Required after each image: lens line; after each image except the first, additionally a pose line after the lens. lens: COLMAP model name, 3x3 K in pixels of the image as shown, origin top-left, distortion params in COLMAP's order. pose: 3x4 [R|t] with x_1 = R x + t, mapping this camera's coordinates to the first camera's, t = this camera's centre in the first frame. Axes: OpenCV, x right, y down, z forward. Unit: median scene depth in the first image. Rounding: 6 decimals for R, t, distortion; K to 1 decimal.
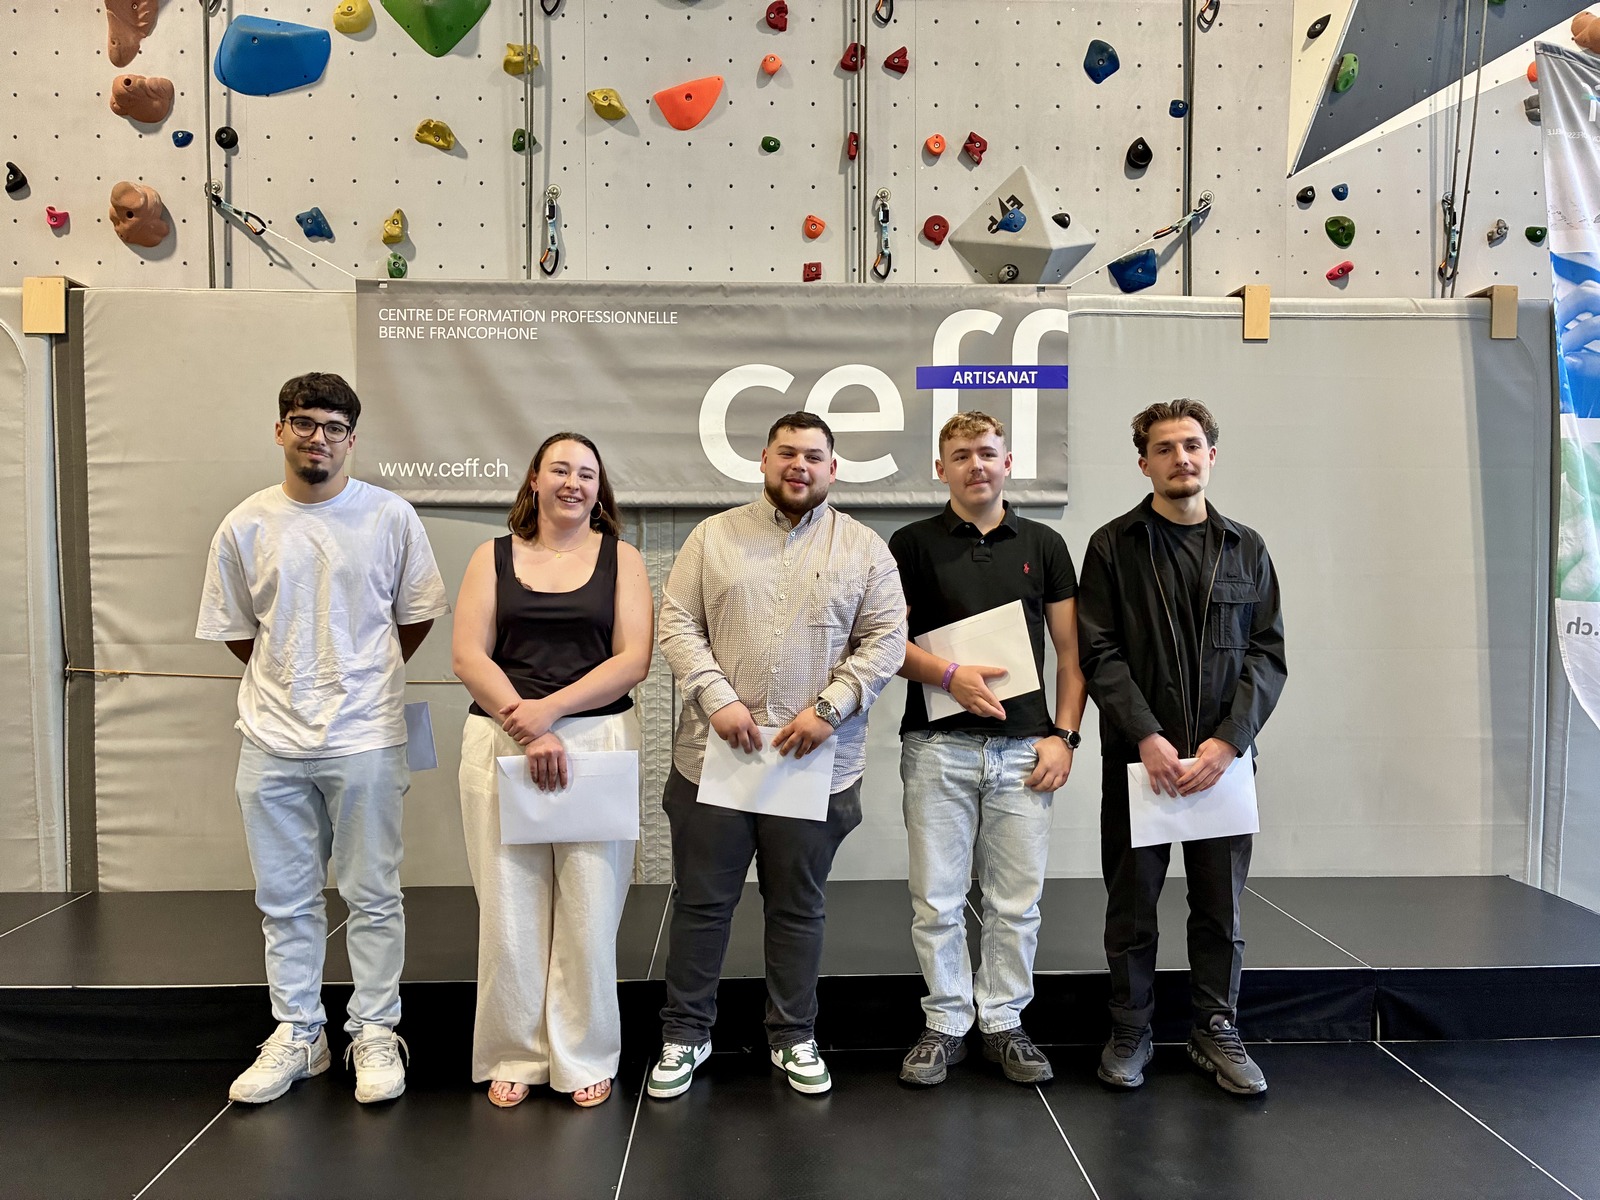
lens RADIAL K [[1206.3, 0, 802.7], [0, 1206.3, 607.3], [0, 0, 1]] dist [0.019574, -0.010716]
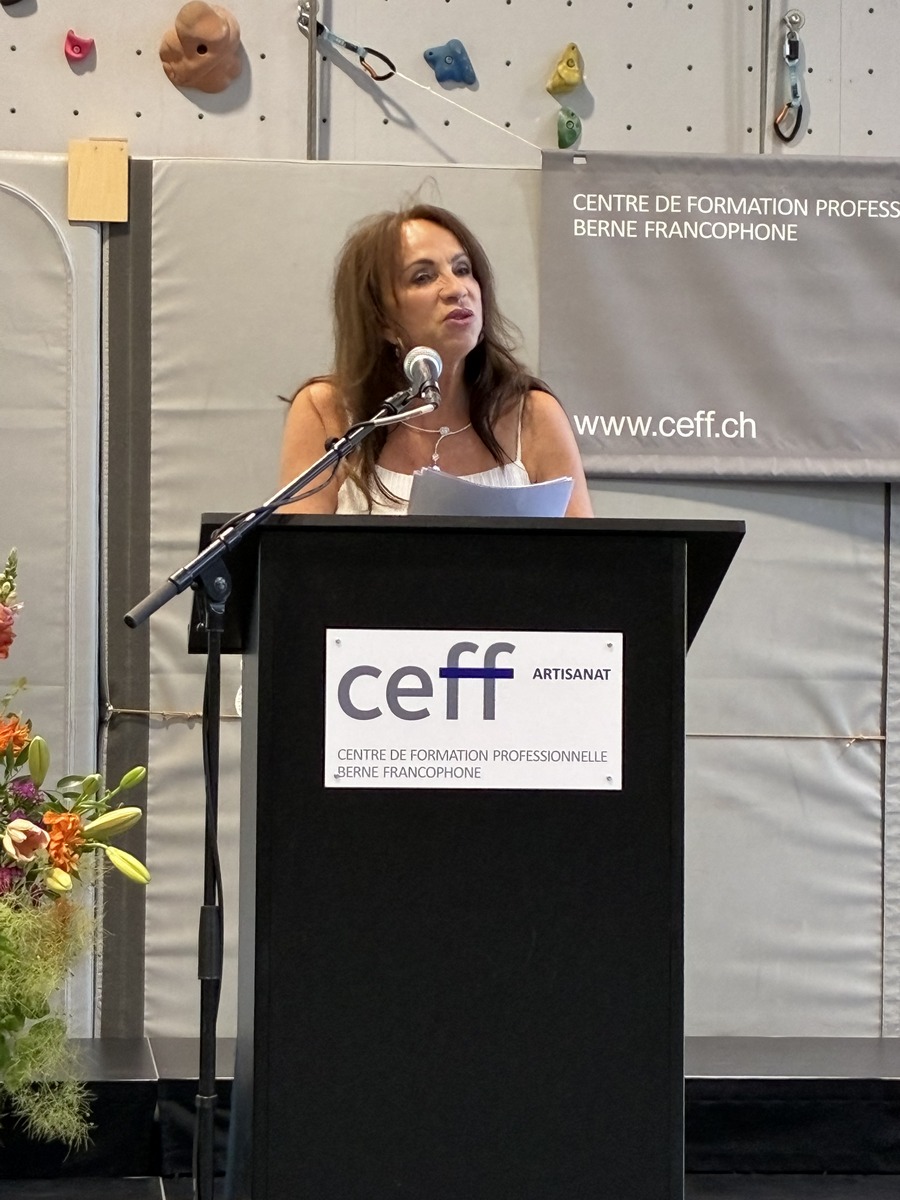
lens RADIAL K [[3601.6, 0, 458.2], [0, 3601.6, 604.1], [0, 0, 1]] dist [0.230019, -0.271829]
pose [[0.997701, 0.011589, 0.066766, -0.531414], [-0.007350, 0.997962, -0.063383, 0.115166], [-0.067365, 0.062746, 0.995753, -1.005022]]
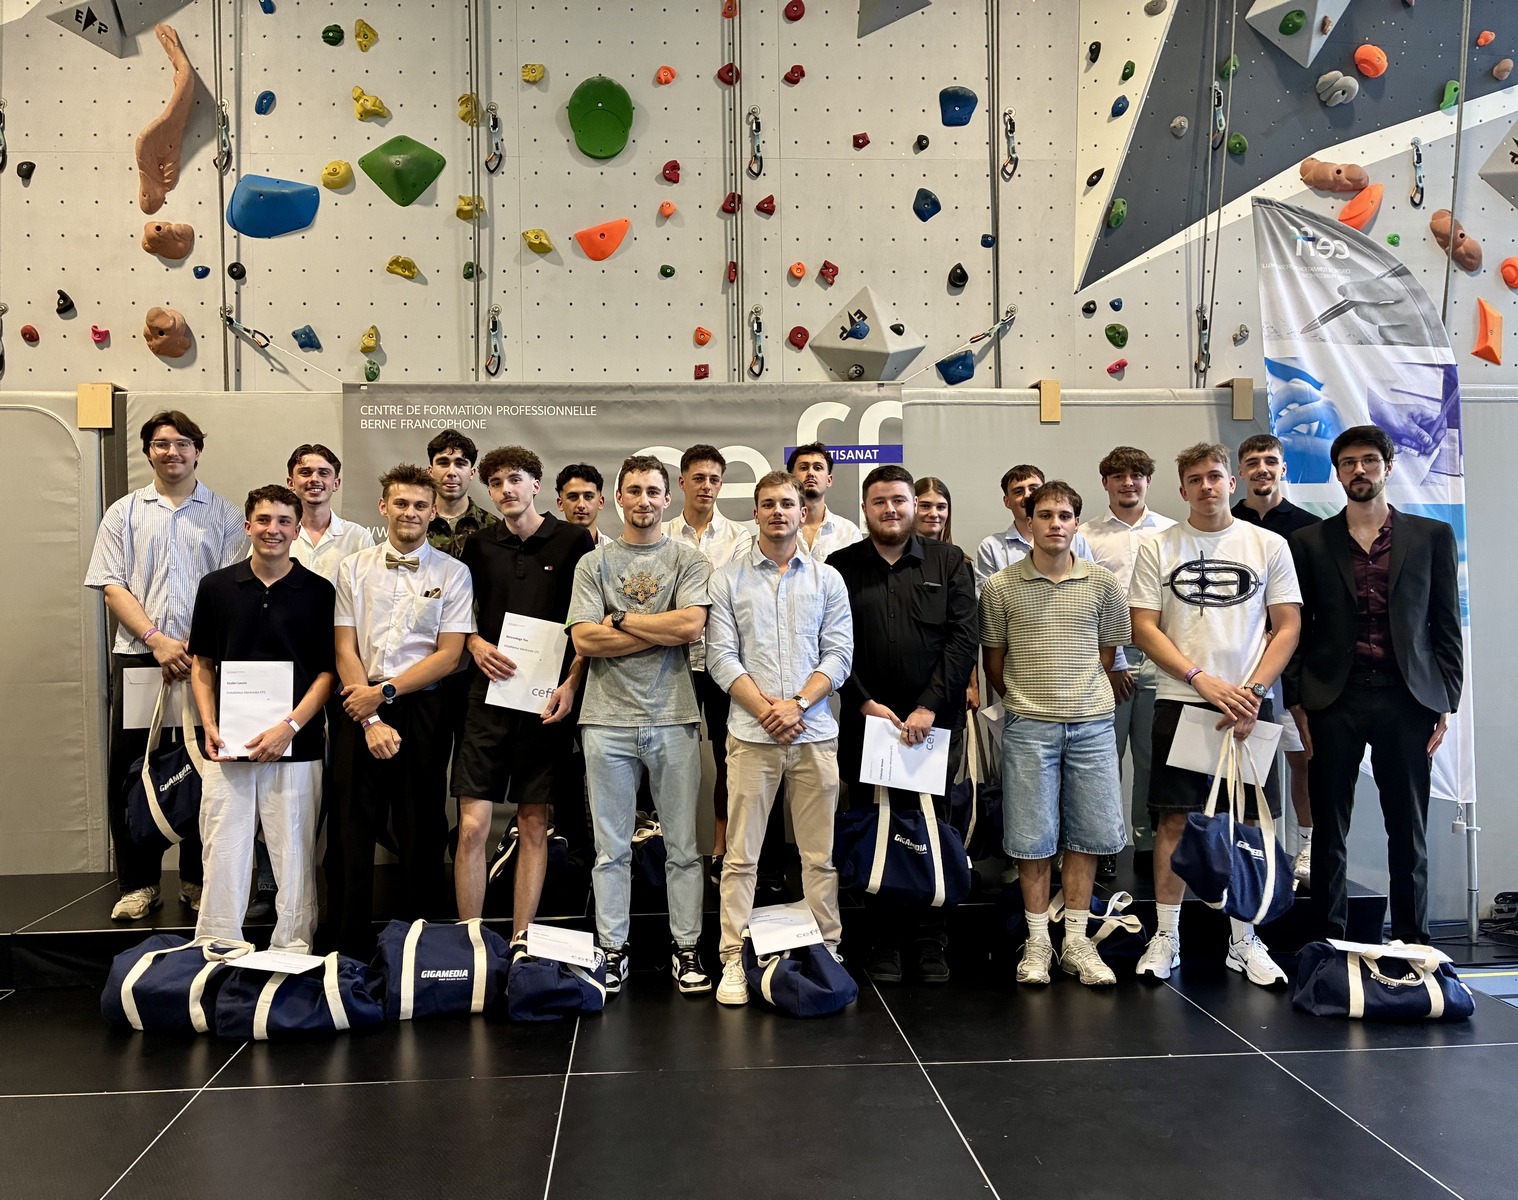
lens RADIAL K [[1226.0, 0, 722.4], [0, 1226.0, 607.9], [0, 0, 1]] dist [-0.027626, 0.128598]
pose [[0.999728, -0.012415, 0.019721, 0.001455], [0.012911, 0.999597, -0.025269, 0.002512], [-0.019399, 0.025517, 0.999486, -0.276479]]
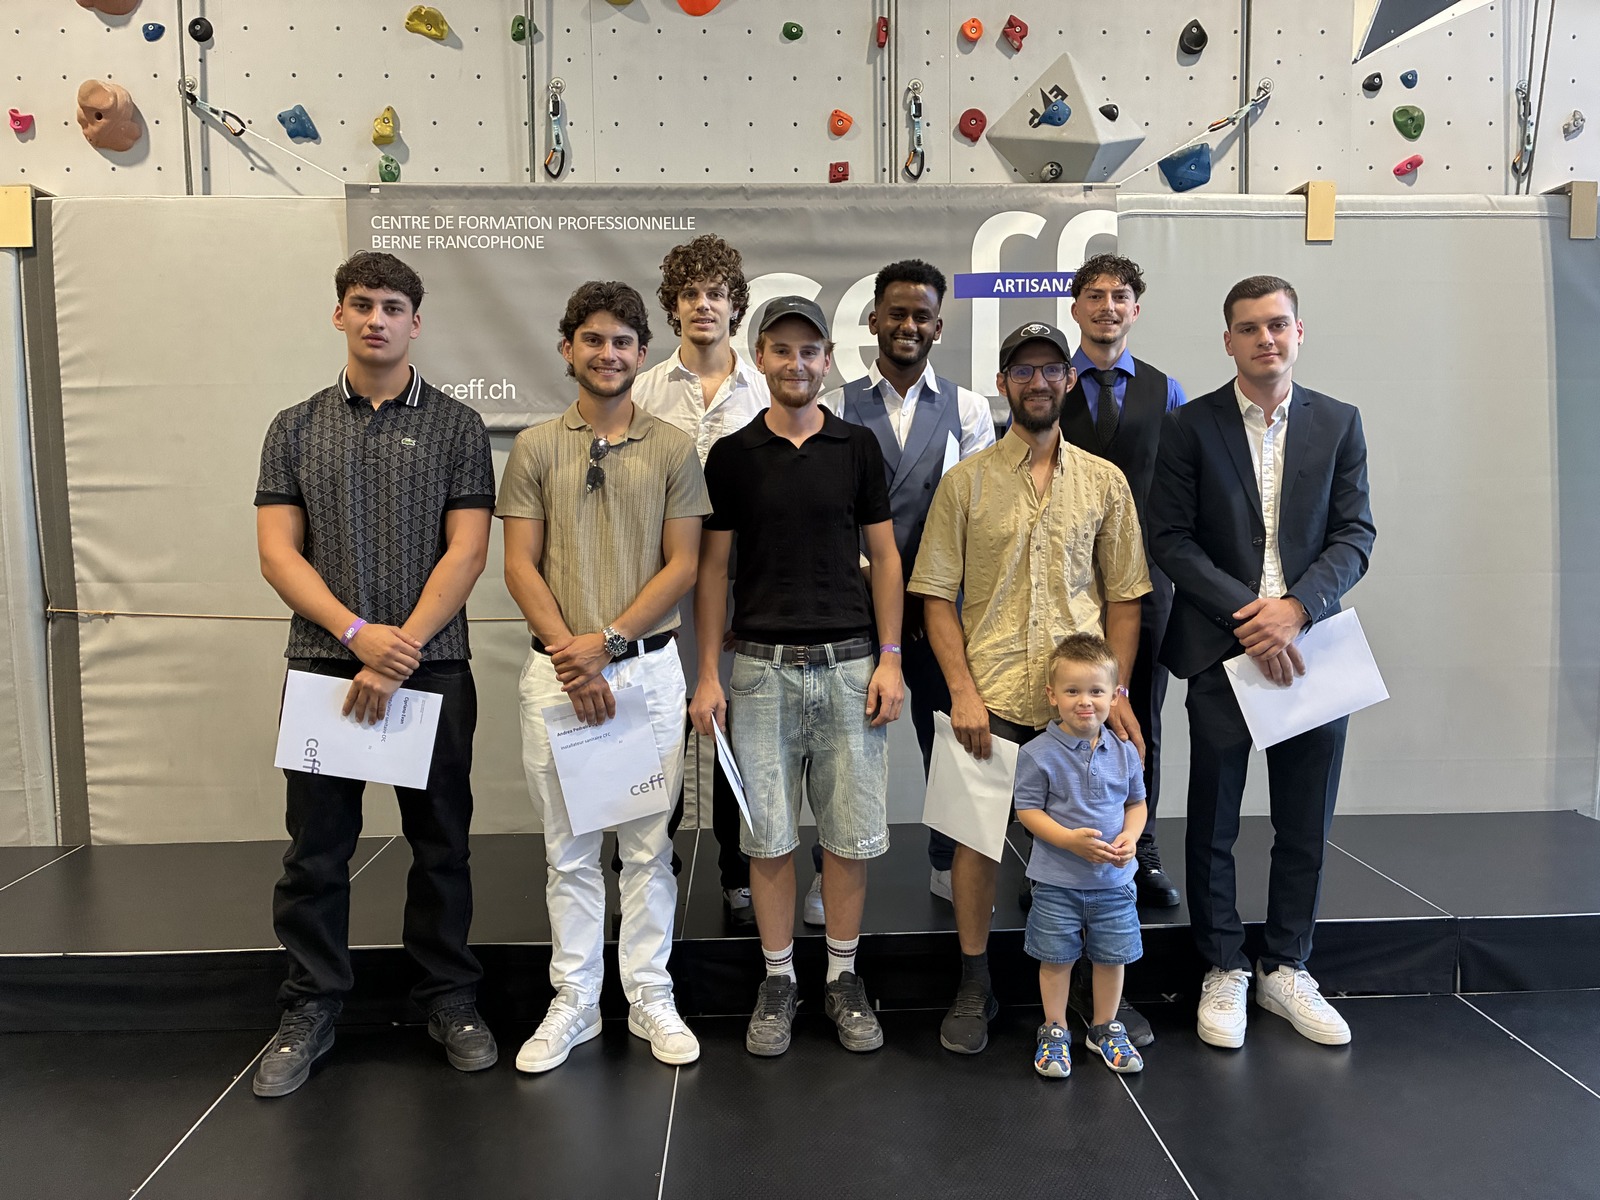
lens RADIAL K [[1214.1, 0, 805.1], [0, 1214.1, 585.0], [0, 0, 1]] dist [0.040734, -0.052614]
pose [[0.999939, -0.010497, 0.003397, -0.025005], [0.010325, 0.998837, 0.047088, -0.006457], [-0.003887, -0.047051, 0.998885, 0.054311]]
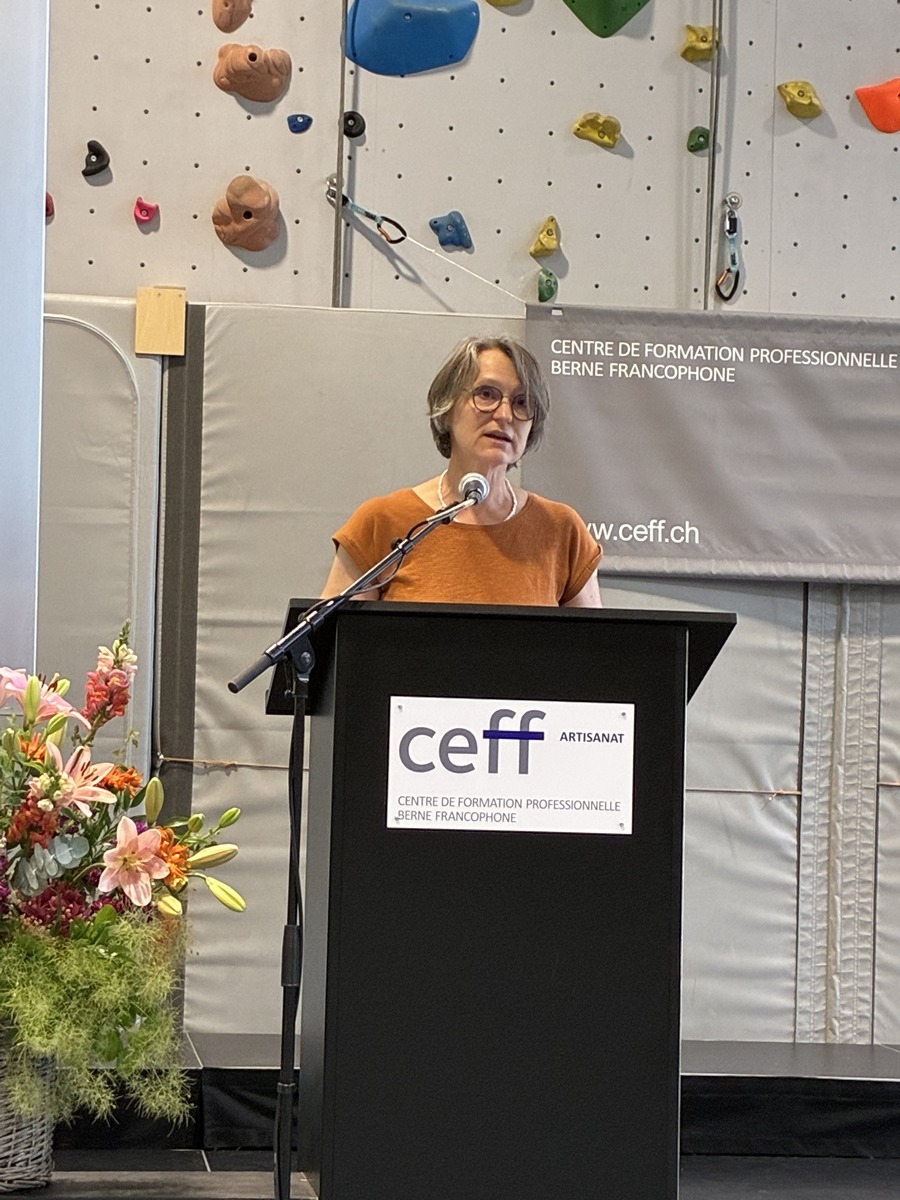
lens RADIAL K [[2981.3, 0, 448.8], [0, 2981.3, 594.5], [0, 0, 1]] dist [0.280763, -1.305432]
pose [[0.996038, 0.031858, 0.083032, -0.566890], [-0.024329, 0.995630, -0.090162, 0.114674], [-0.085541, 0.087785, 0.992460, -1.004612]]
